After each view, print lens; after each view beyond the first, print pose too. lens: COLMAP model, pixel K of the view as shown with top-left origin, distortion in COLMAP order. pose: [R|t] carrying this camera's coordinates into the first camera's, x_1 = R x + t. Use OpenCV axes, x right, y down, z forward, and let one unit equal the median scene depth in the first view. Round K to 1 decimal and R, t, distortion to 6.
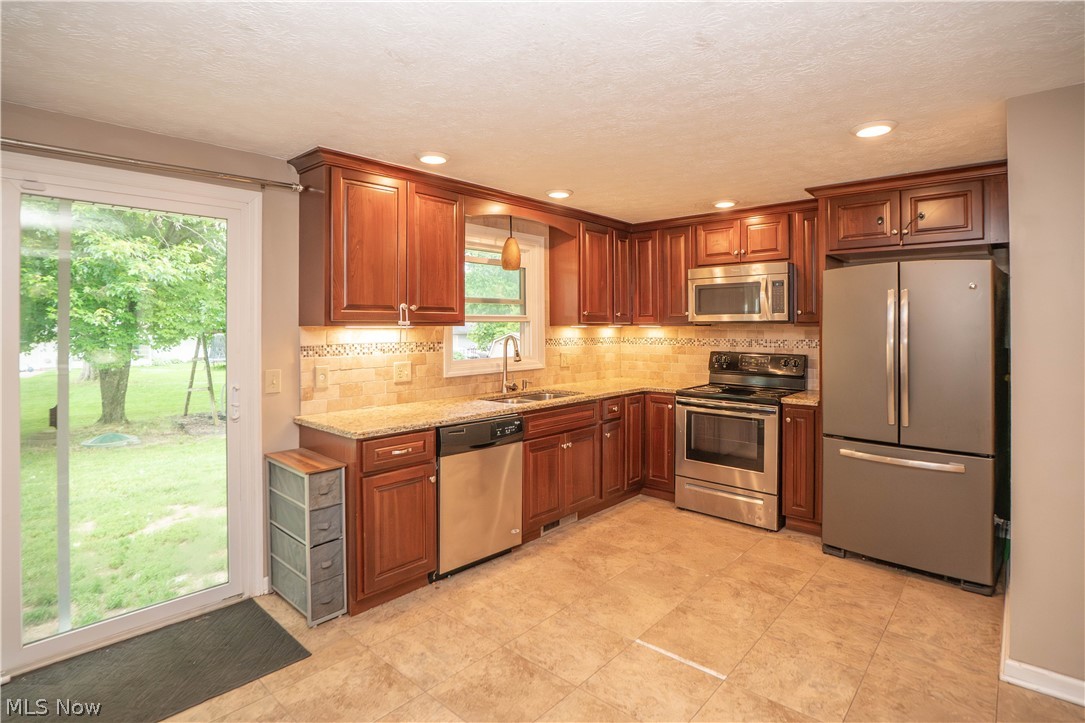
lens RADIAL K [[537.6, 0, 542.7], [0, 537.6, 322.7], [0, 0, 1]] dist [-0.047929, 0.012977]
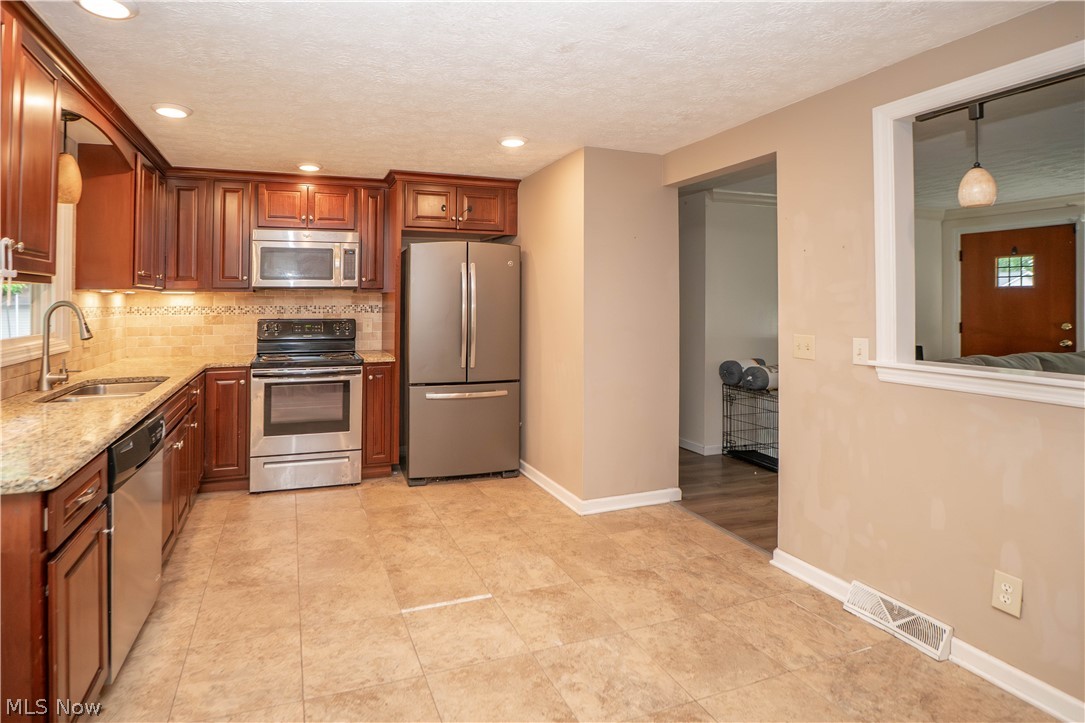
lens RADIAL K [[547.6, 0, 456.7], [0, 547.6, 296.3], [0, 0, 1]] dist [-0.030817, 0.000505]
pose [[0.515558, 0.004897, 0.856841, -0.427961], [-0.002946, 0.999988, -0.003942, 0.021069], [-0.856850, -0.000492, 0.515566, 0.280228]]
